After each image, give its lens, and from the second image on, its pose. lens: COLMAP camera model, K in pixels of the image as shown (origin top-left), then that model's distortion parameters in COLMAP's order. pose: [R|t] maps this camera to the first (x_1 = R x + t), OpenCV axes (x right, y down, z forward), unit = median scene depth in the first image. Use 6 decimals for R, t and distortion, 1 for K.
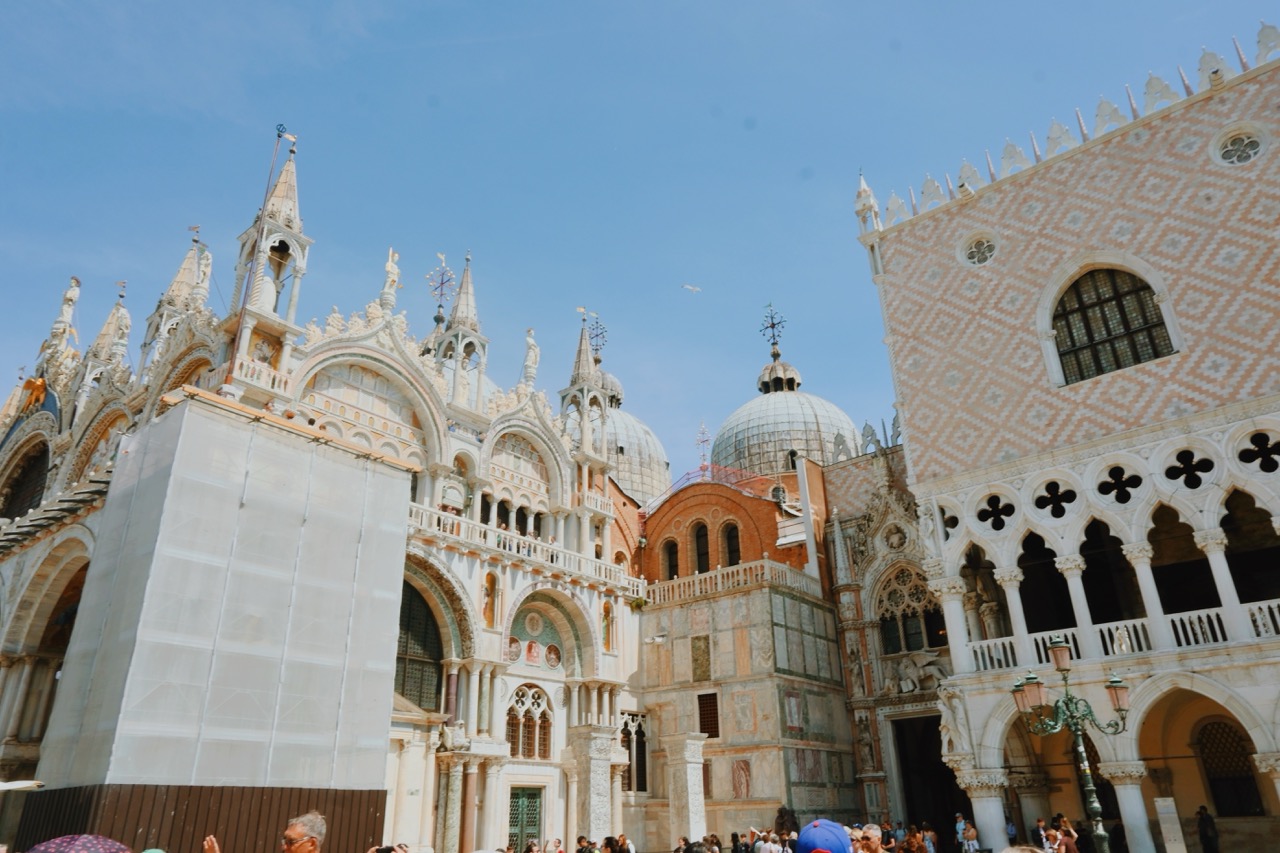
lens RADIAL K [[829.6, 0, 640.0], [0, 829.6, 426.5], [0, 0, 1]] dist [-0.000164, 0.000127]
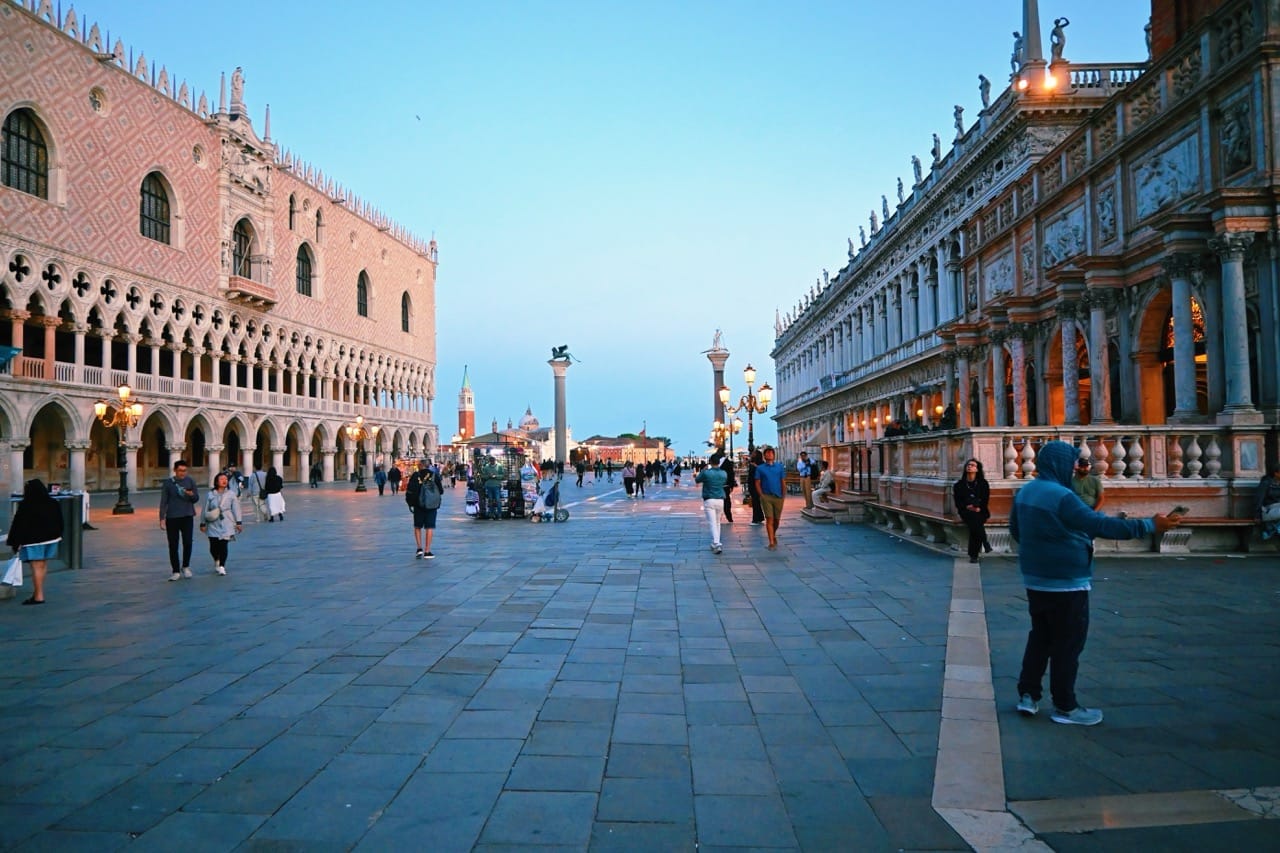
lens RADIAL K [[829.6, 0, 640.0], [0, 829.6, 426.5], [0, 0, 1]] dist [-0.000164, 0.000127]
pose [[-0.601908, 0.068123, 0.795654, -1.500261], [-0.294837, 0.907001, -0.300699, 0.544140], [-0.742144, -0.415581, -0.525846, 1.037010]]
